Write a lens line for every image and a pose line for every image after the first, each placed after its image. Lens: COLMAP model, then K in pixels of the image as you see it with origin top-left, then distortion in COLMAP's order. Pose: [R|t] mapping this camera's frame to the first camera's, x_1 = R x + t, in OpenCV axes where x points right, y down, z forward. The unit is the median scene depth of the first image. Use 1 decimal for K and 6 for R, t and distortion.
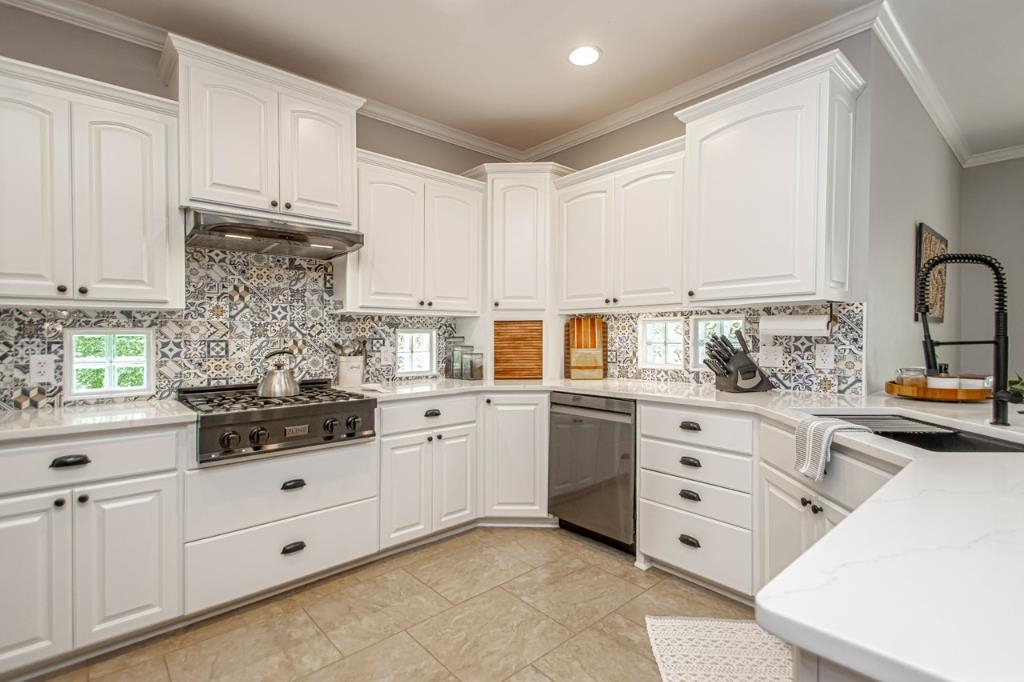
lens RADIAL K [[491.6, 0, 537.1], [0, 491.6, 333.6], [0, 0, 1]] dist [0.026025, -0.010670]
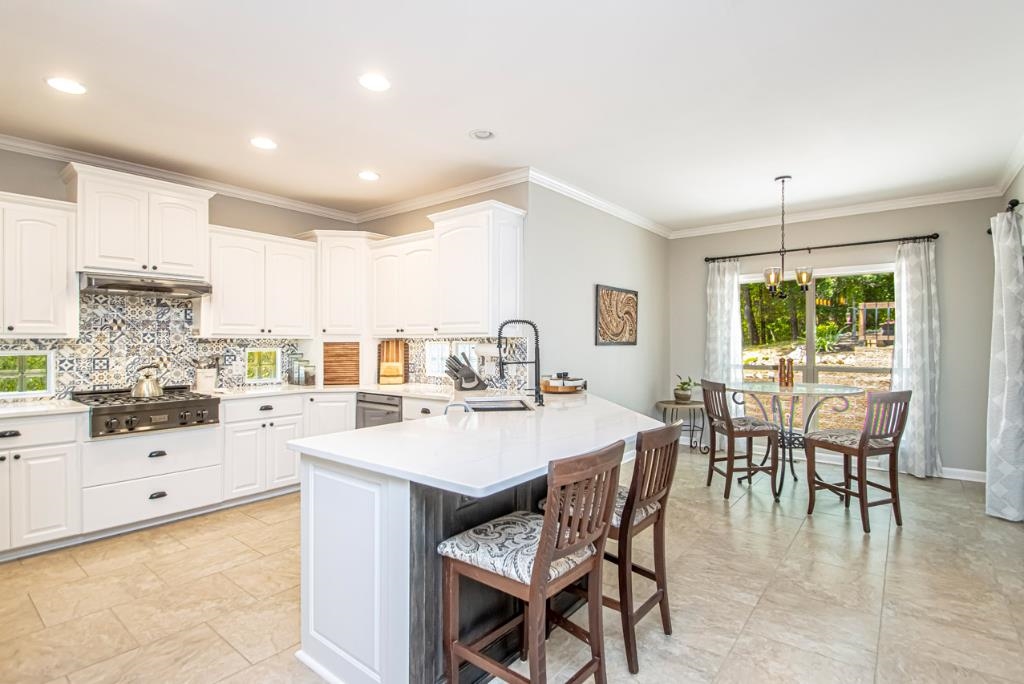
lens RADIAL K [[491.6, 0, 517.9], [0, 491.6, 342.2], [0, 0, 1]] dist [0.026025, -0.010670]
pose [[0.987740, 0.005775, 0.156003, 0.305424], [-0.005810, 0.999983, -0.000228, -0.037313], [-0.156001, -0.000682, 0.987757, -0.579490]]
